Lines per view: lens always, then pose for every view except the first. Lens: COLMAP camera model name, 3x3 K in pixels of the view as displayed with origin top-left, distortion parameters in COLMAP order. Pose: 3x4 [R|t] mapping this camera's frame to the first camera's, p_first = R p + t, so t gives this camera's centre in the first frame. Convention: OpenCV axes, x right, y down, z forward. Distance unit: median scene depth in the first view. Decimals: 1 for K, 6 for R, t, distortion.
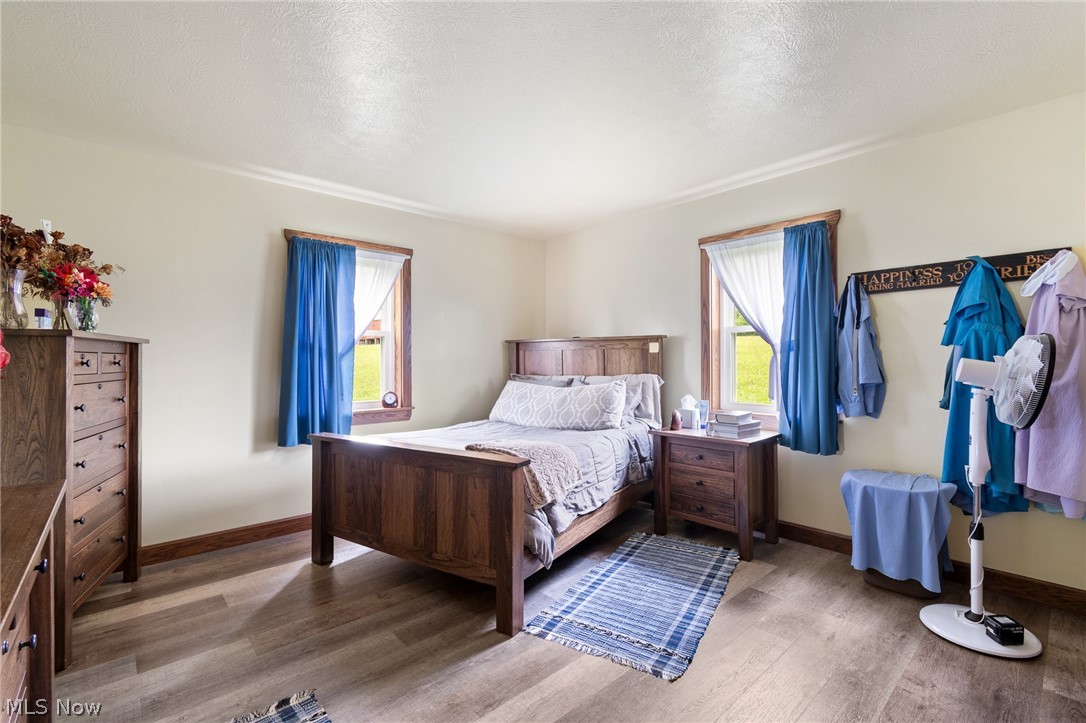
lens RADIAL K [[481.5, 0, 546.1], [0, 481.5, 357.7], [0, 0, 1]] dist [0.003170, -0.001093]
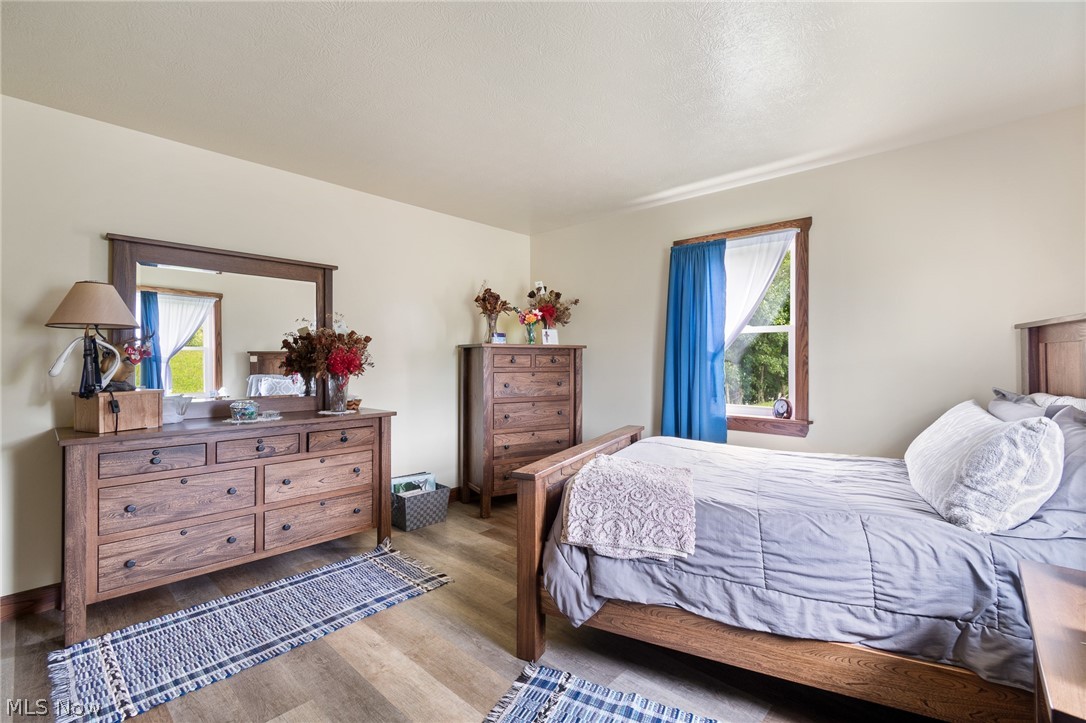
lens RADIAL K [[481.5, 0, 548.0], [0, 481.5, 360.7], [0, 0, 1]] dist [0.003170, -0.001093]
pose [[0.095742, 0.007336, -0.995379, 0.593736], [0.002385, 0.999968, 0.007600, -0.002206], [0.995403, -0.003102, 0.095721, 0.669112]]
